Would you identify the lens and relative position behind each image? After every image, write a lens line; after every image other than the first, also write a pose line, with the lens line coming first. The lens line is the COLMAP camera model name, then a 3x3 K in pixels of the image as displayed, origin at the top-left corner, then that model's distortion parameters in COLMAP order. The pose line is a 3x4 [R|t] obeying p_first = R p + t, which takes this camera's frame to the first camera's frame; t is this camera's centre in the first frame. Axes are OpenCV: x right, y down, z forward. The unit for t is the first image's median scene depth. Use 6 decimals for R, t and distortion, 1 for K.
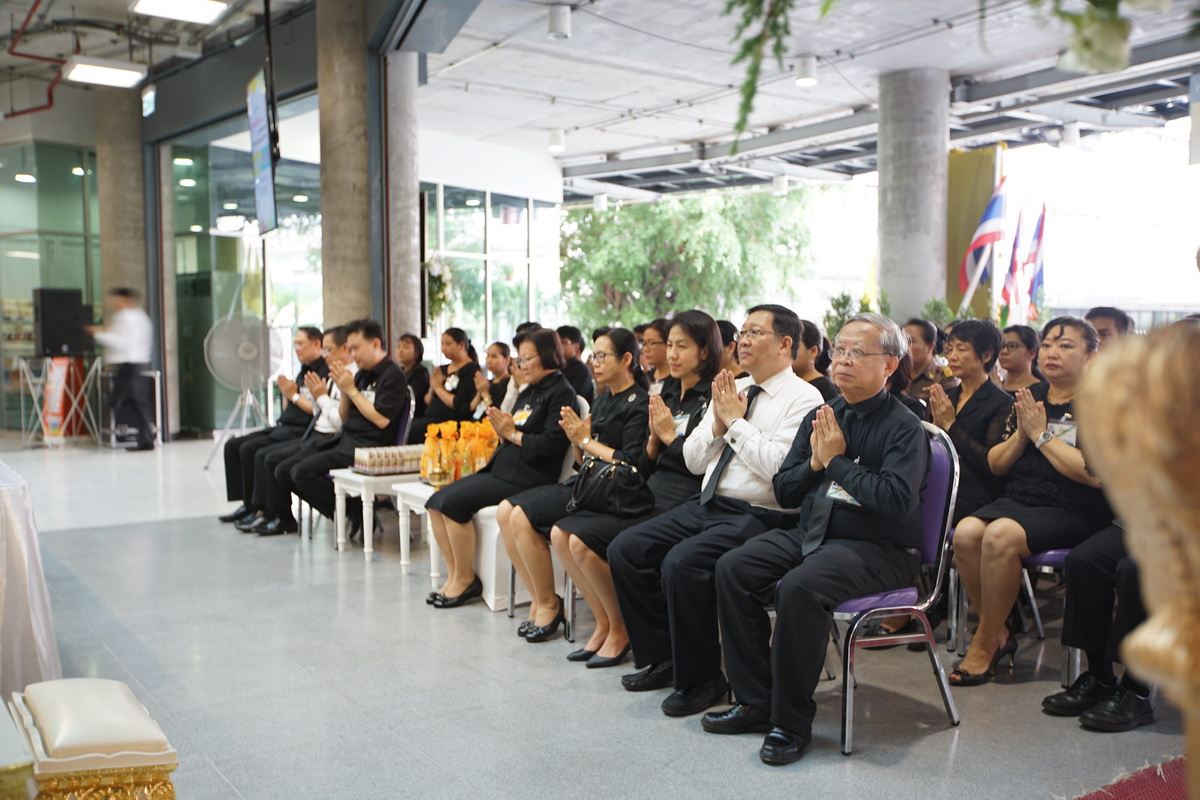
lens RADIAL K [[1113.2, 0, 600.0], [0, 1113.2, 400.0], [0, 0, 1]] dist [-0.043036, 0.167020]
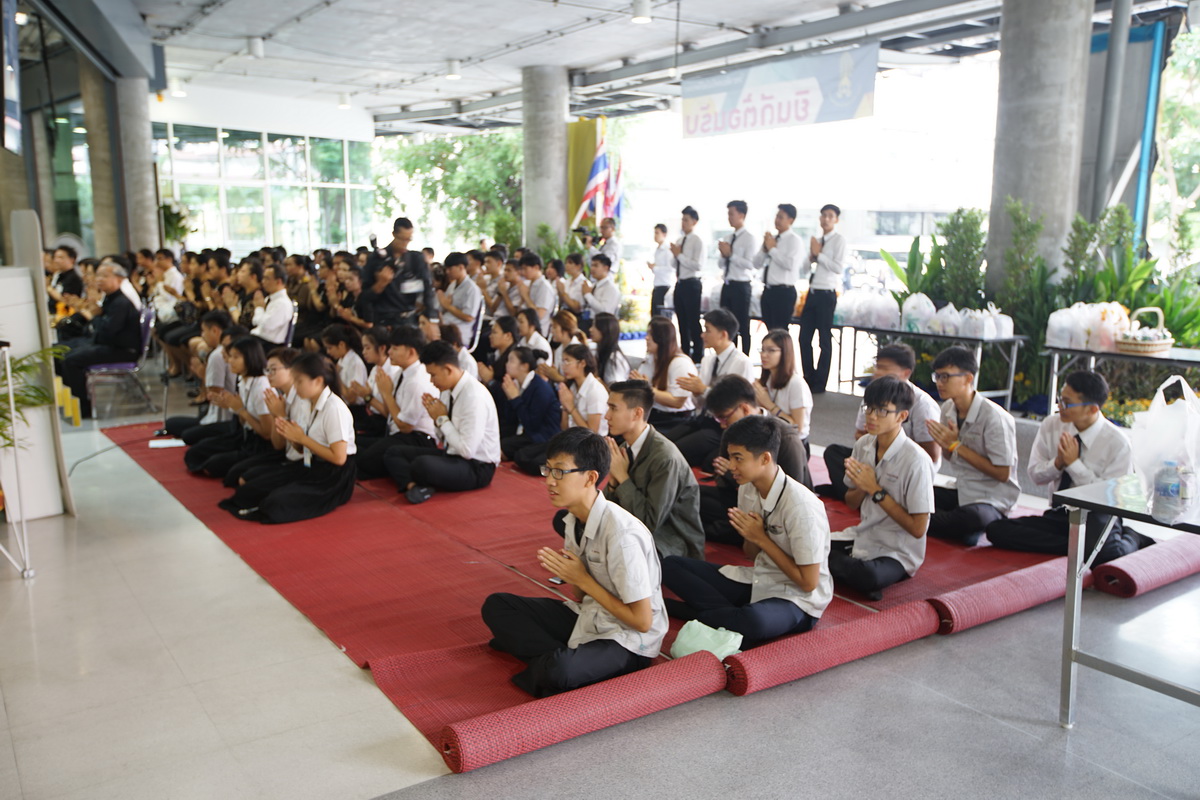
lens RADIAL K [[1008.8, 0, 600.0], [0, 1008.8, 400.0], [0, 0, 1]] dist [-0.001362, 0.003820]
pose [[0.999968, 0.006527, -0.004622, 0.298906], [-0.005965, 0.993619, 0.112629, -0.005341], [0.005328, -0.112598, 0.993626, -0.308790]]
